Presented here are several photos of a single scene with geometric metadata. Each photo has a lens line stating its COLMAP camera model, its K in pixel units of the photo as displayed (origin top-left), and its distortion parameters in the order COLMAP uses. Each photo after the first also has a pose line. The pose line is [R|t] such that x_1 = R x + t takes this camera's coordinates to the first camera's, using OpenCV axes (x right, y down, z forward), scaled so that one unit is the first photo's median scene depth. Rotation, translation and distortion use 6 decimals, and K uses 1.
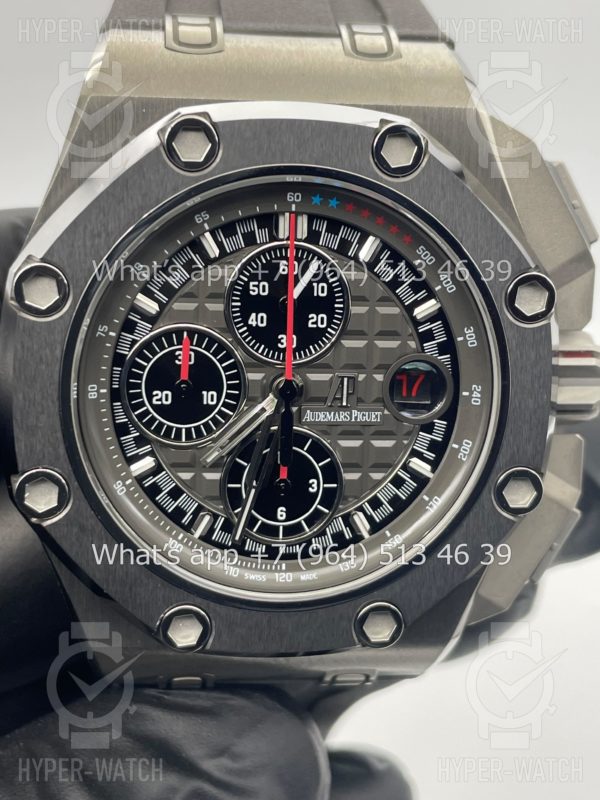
lens RADIAL K [[1273.5, 0, 300.0], [0, 1273.5, 400.0], [0, 0, 1]] dist [0.118325, 0.036447]
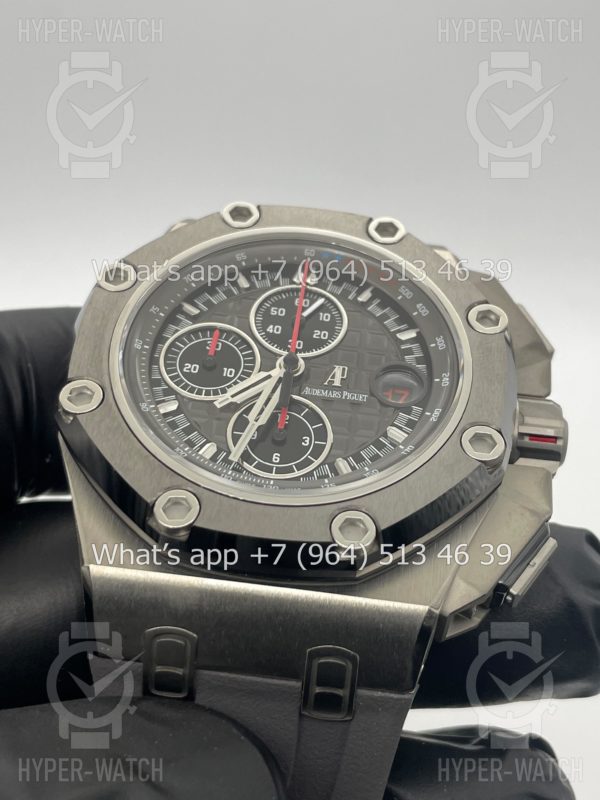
lens RADIAL K [[1273.5, 0, 300.0], [0, 1273.5, 400.0], [0, 0, 1]] dist [0.118325, 0.036447]
pose [[0.992114, 0.018619, -0.123947, 0.152585], [-0.105257, 0.660654, -0.743275, 0.932484], [0.068047, 0.750459, 0.657404, 0.207926]]
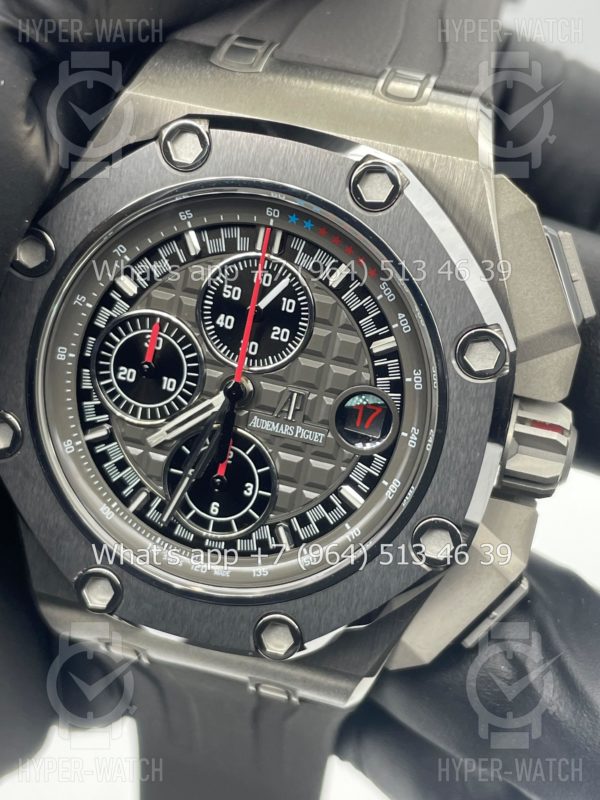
lens RADIAL K [[1273.5, 0, 300.0], [0, 1273.5, 400.0], [0, 0, 1]] dist [0.118325, 0.036447]
pose [[0.942412, 0.213901, -0.257110, 0.308767], [-0.226194, 0.973900, -0.018863, 0.006466], [0.246365, 0.075933, 0.966198, -0.000865]]
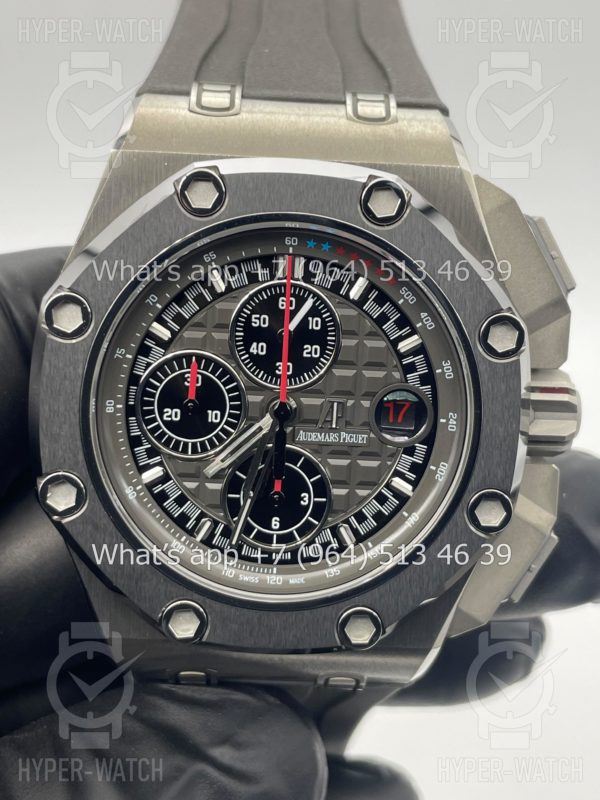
lens RADIAL K [[1273.5, 0, 300.0], [0, 1273.5, 400.0], [0, 0, 1]] dist [0.118325, 0.036447]
pose [[0.995995, 0.032451, -0.083313, 0.098544], [-0.036694, 0.998079, -0.049912, 0.037338], [0.081533, 0.052769, 0.995273, -0.117438]]
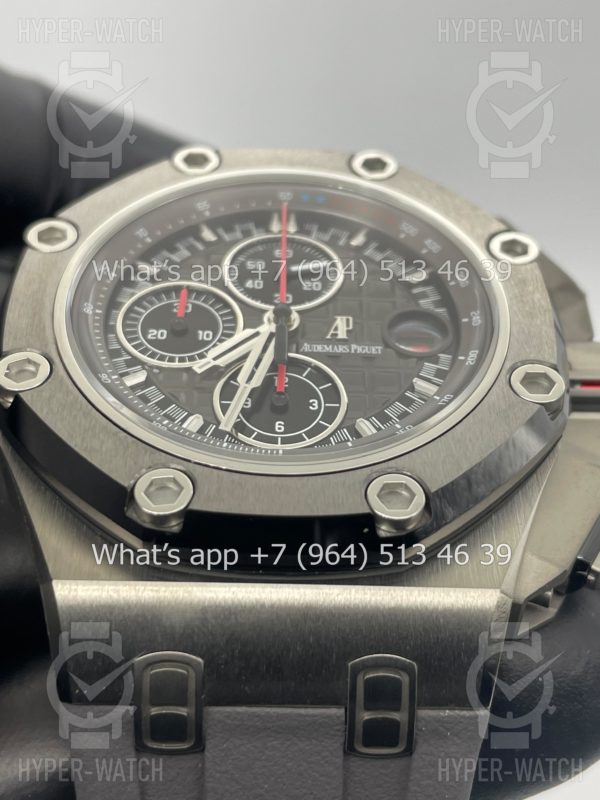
lens RADIAL K [[1273.5, 0, 300.0], [0, 1273.5, 400.0], [0, 0, 1]] dist [0.118325, 0.036447]
pose [[0.995694, -0.080266, -0.046368, 0.044446], [0.009895, 0.589386, -0.807791, 0.829303], [0.092167, 0.803854, 0.587643, 0.464807]]
